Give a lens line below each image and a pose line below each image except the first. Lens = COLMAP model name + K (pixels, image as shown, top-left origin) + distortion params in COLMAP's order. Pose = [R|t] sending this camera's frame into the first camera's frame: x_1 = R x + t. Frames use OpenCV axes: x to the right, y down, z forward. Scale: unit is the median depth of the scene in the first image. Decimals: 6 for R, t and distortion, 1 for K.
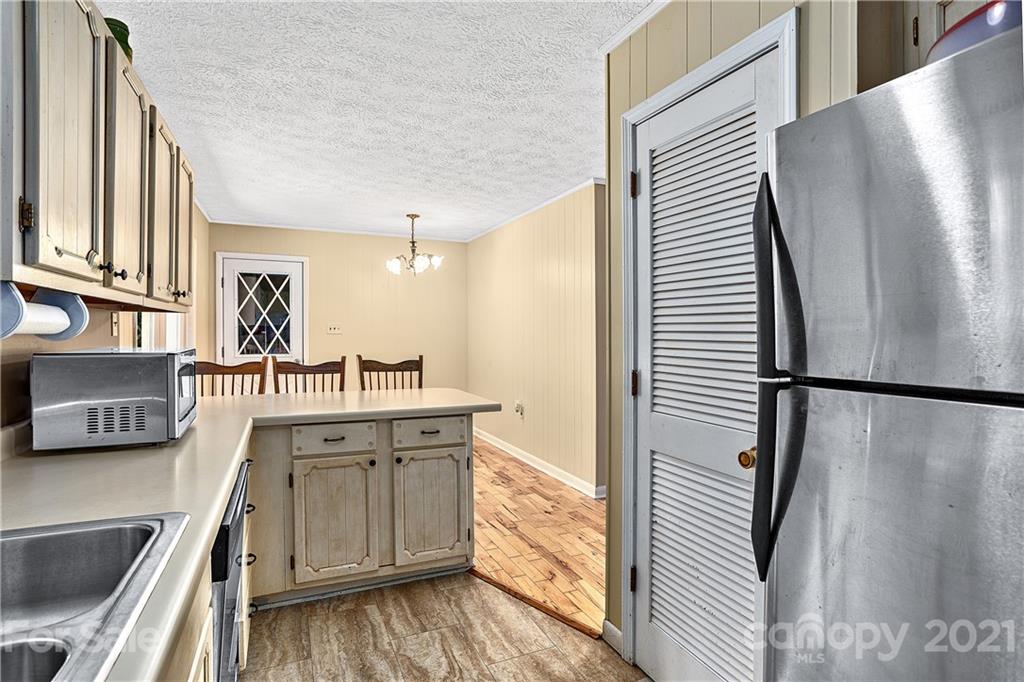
lens RADIAL K [[516.4, 0, 508.2], [0, 516.4, 332.7], [0, 0, 1]] dist [-0.016278, 0.001717]
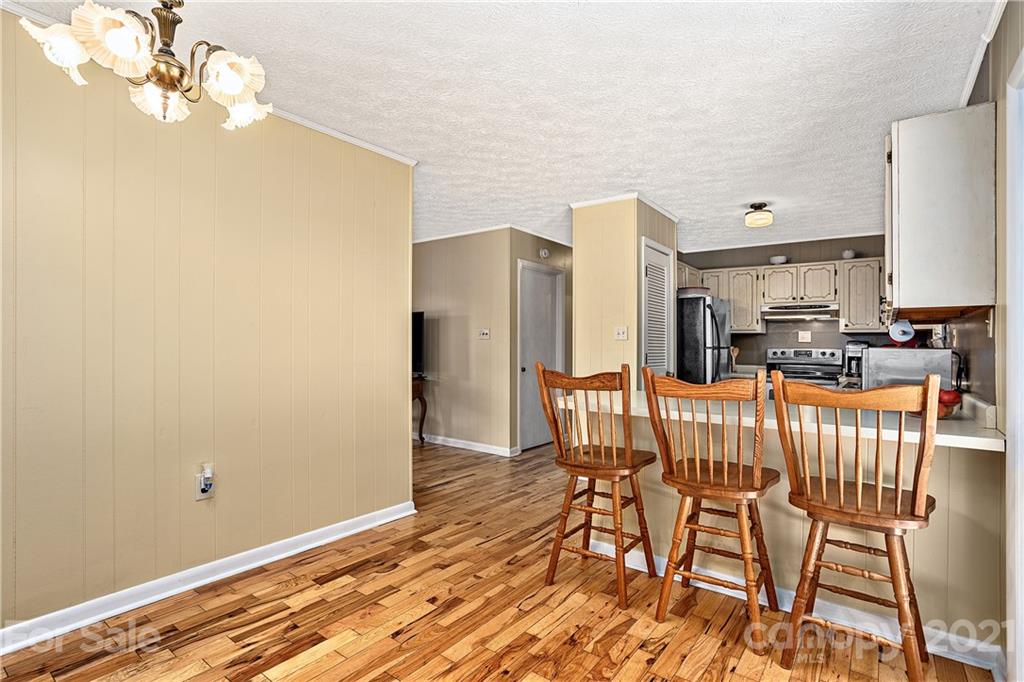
lens RADIAL K [[516.4, 0, 508.2], [0, 516.4, 332.7], [0, 0, 1]] dist [-0.016278, 0.001717]
pose [[-0.501924, 0.015419, 0.864774, -0.707771], [-0.013483, 0.999580, -0.025649, 0.032344], [-0.864806, -0.024534, -0.501506, 1.352229]]
